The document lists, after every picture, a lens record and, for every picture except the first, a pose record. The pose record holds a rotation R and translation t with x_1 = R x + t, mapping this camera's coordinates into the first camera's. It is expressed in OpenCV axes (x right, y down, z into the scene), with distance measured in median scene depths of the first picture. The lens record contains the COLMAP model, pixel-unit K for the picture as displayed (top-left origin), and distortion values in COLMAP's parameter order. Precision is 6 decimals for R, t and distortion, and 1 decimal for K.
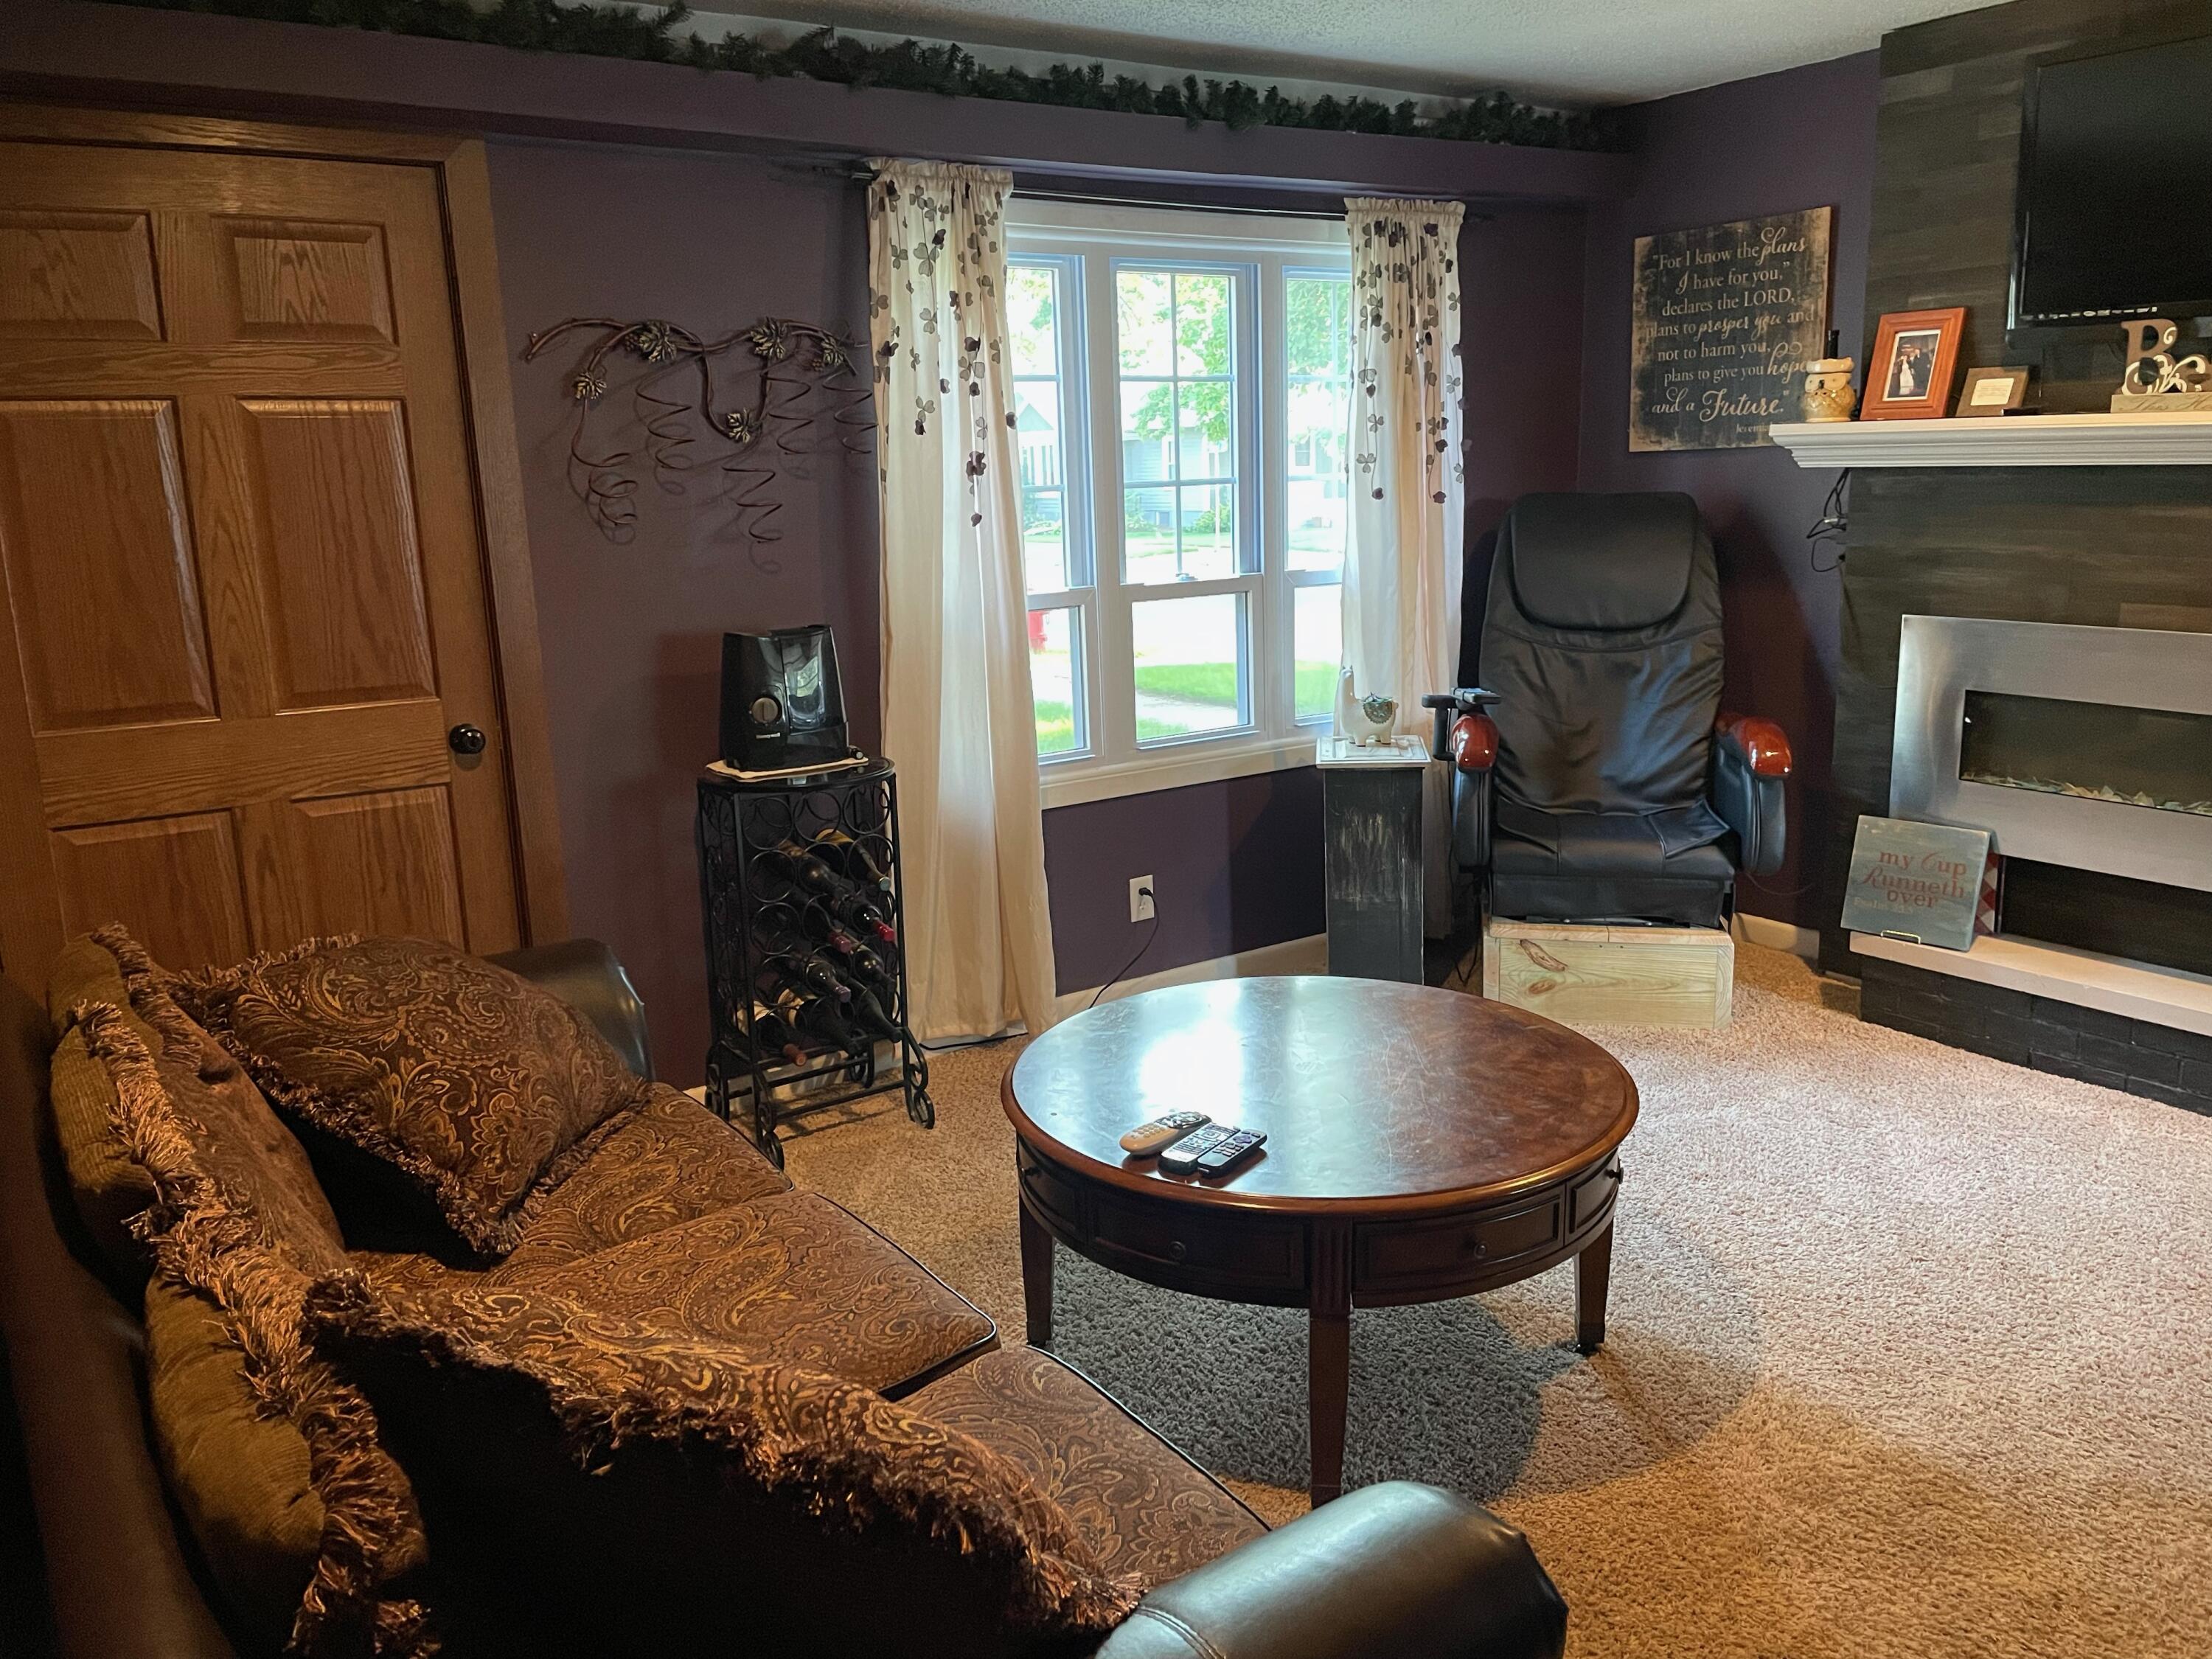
lens RADIAL K [[1663.8, 0, 1115.8], [0, 1663.8, 815.3], [0, 0, 1]] dist [0.090870, -0.120039]
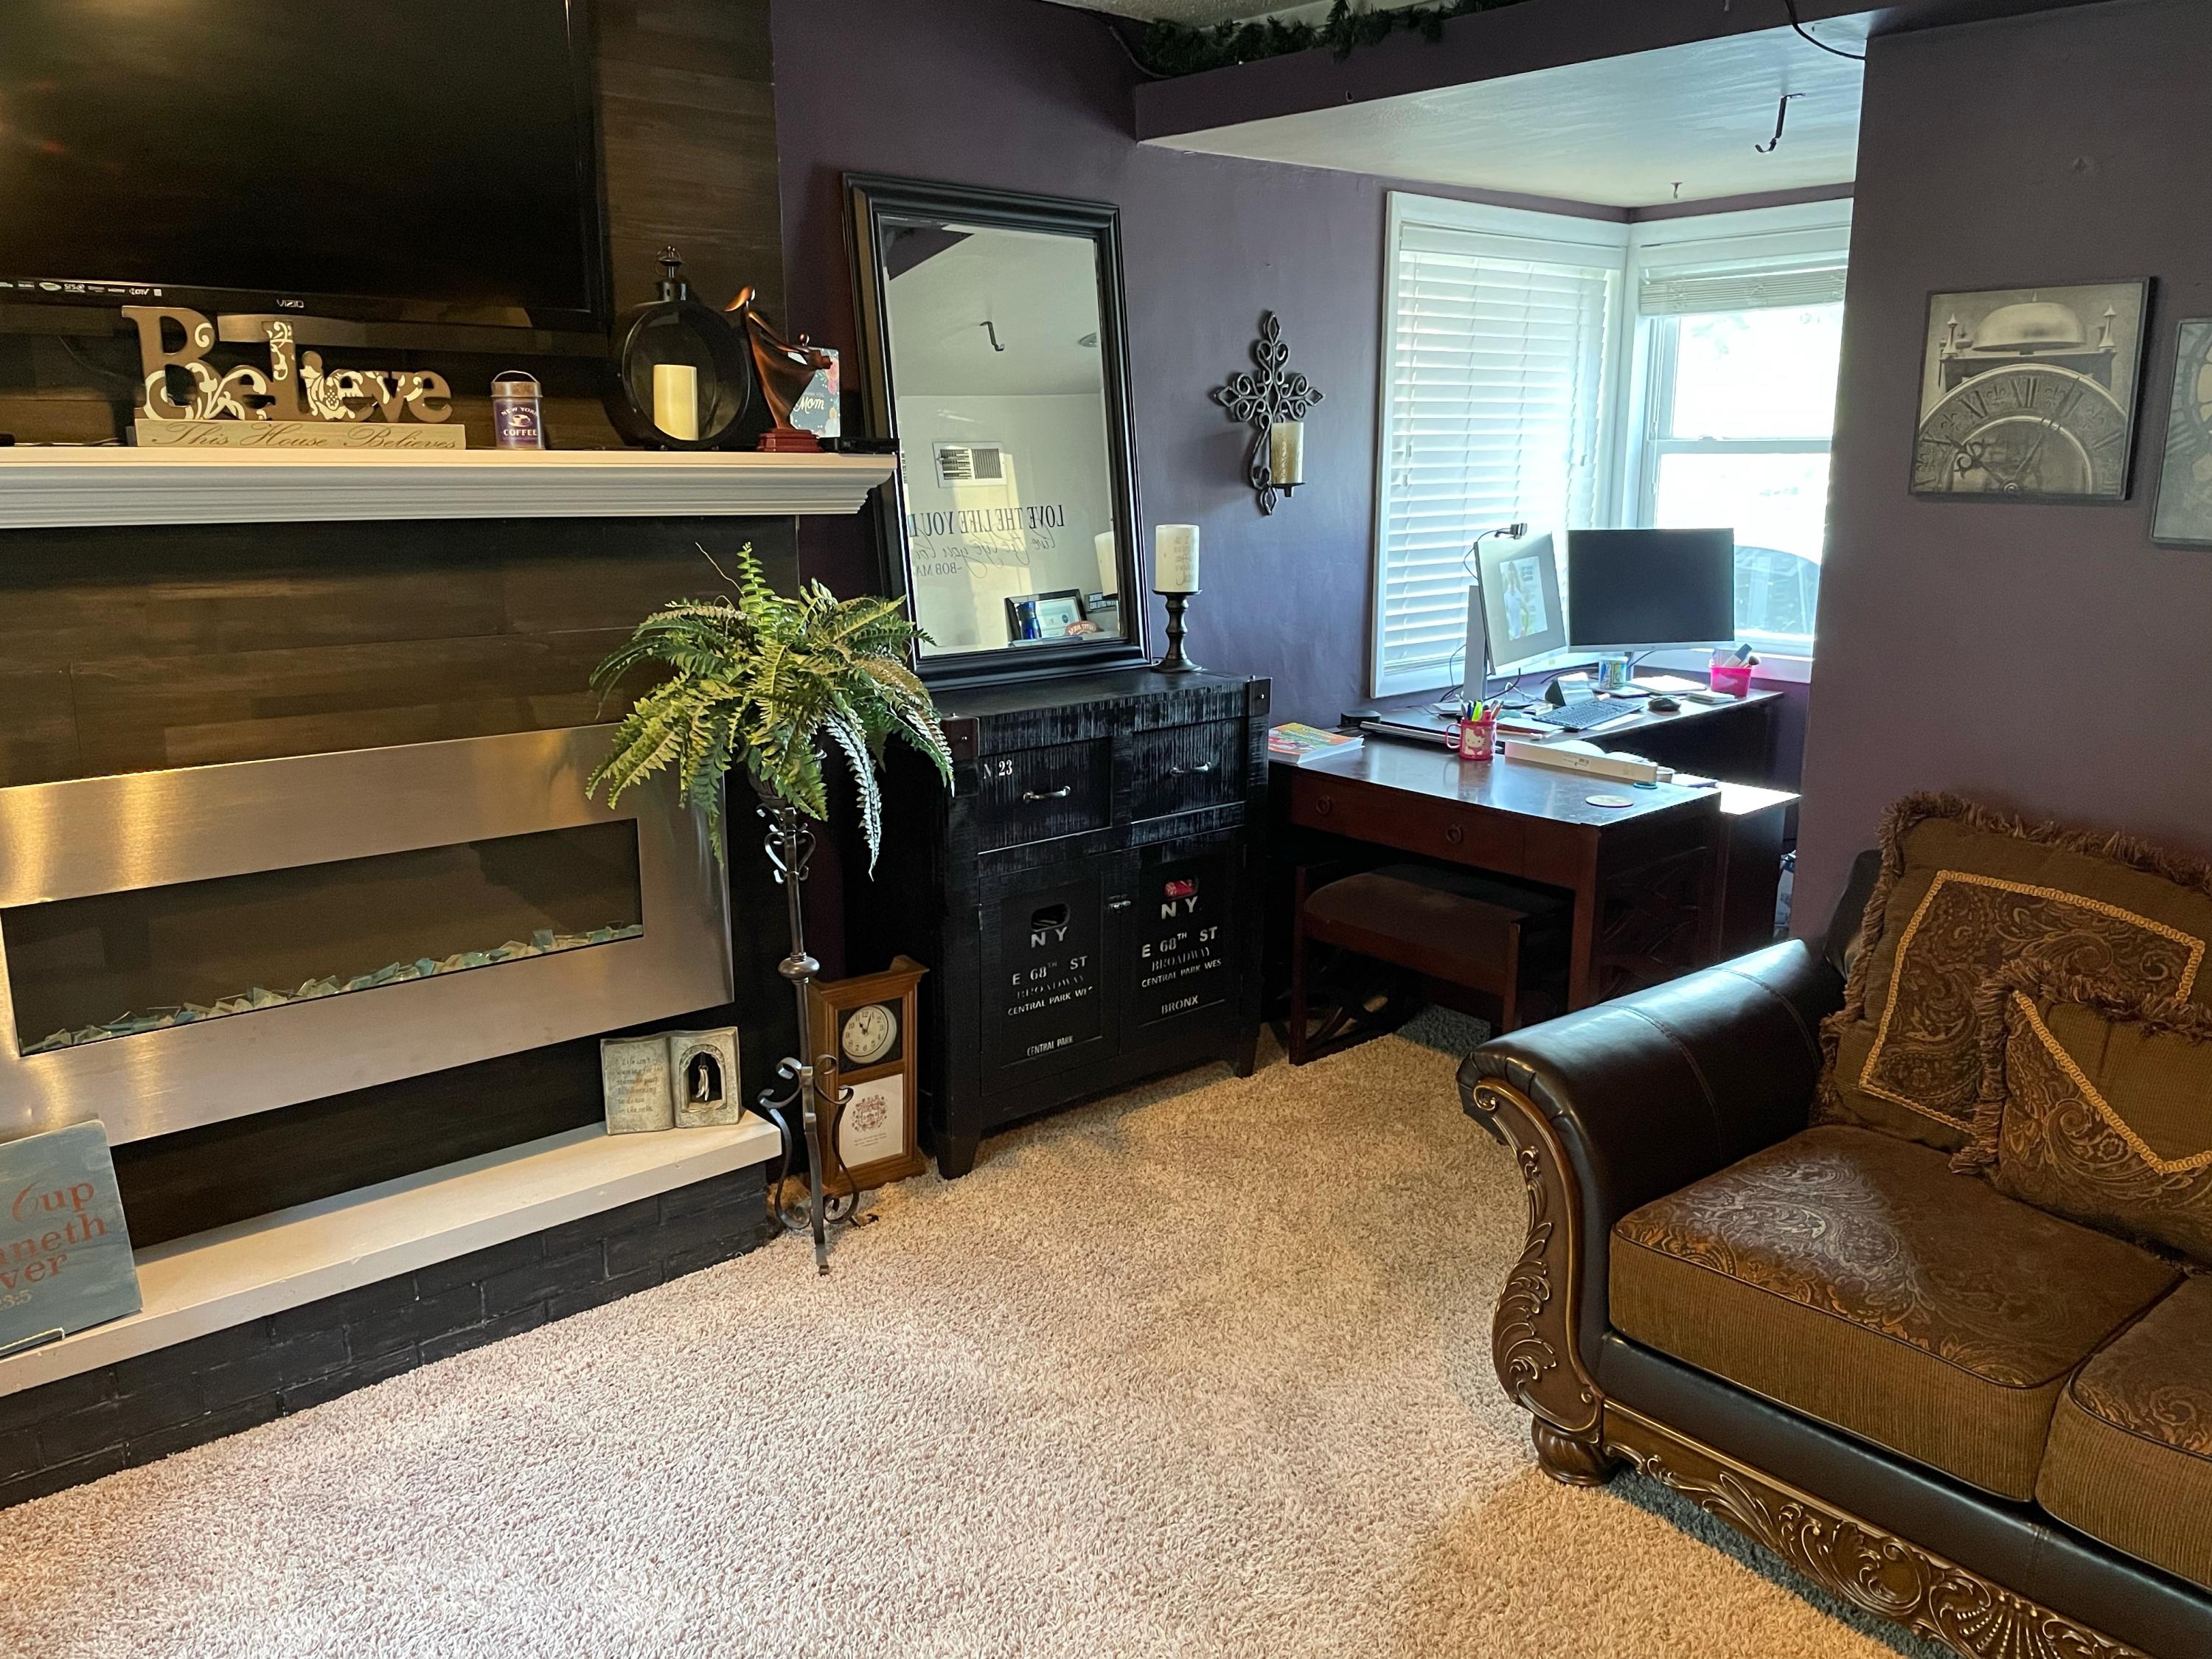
lens RADIAL K [[1663.8, 0, 1104.8], [0, 1663.8, 820.9], [0, 0, 1]] dist [0.090870, -0.120039]
pose [[-0.107593, -0.185732, 0.976692, -0.107364], [0.213294, 0.955208, 0.205143, -0.144063], [-0.971045, 0.230395, -0.063158, 0.666504]]
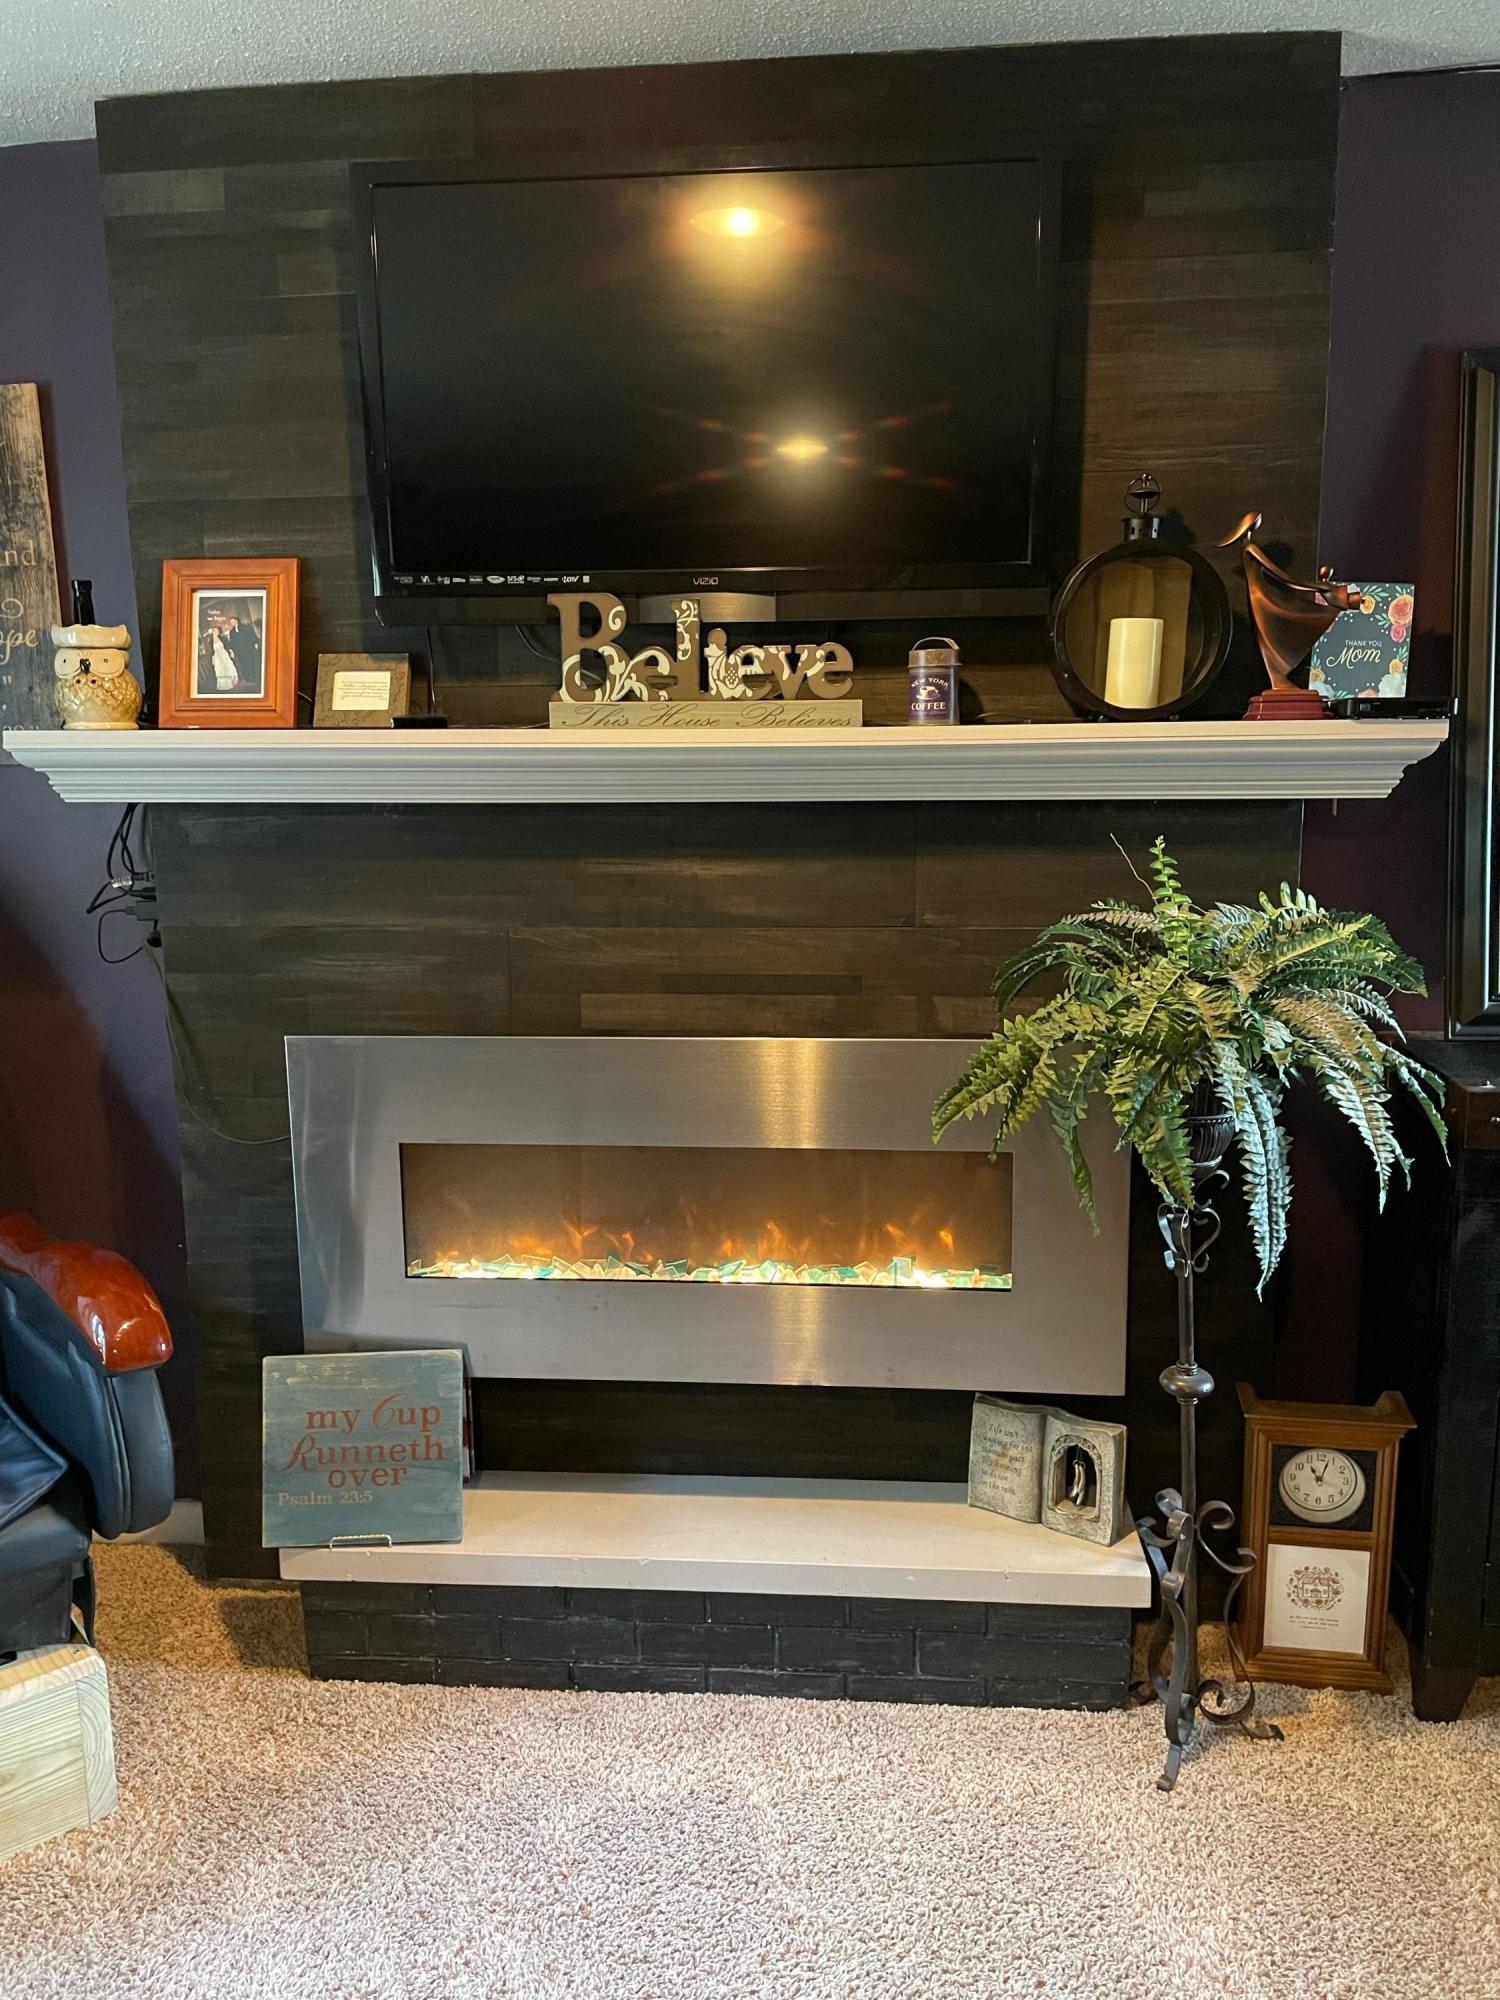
lens RADIAL K [[1504.3, 0, 747.1], [0, 1504.3, 990.1], [0, 0, 1]] dist [0.090870, -0.120039]
pose [[0.634351, -0.112069, 0.764879, 0.151363], [0.157523, 0.987416, 0.014034, -0.121227], [-0.756826, 0.111584, 0.644021, 0.523980]]
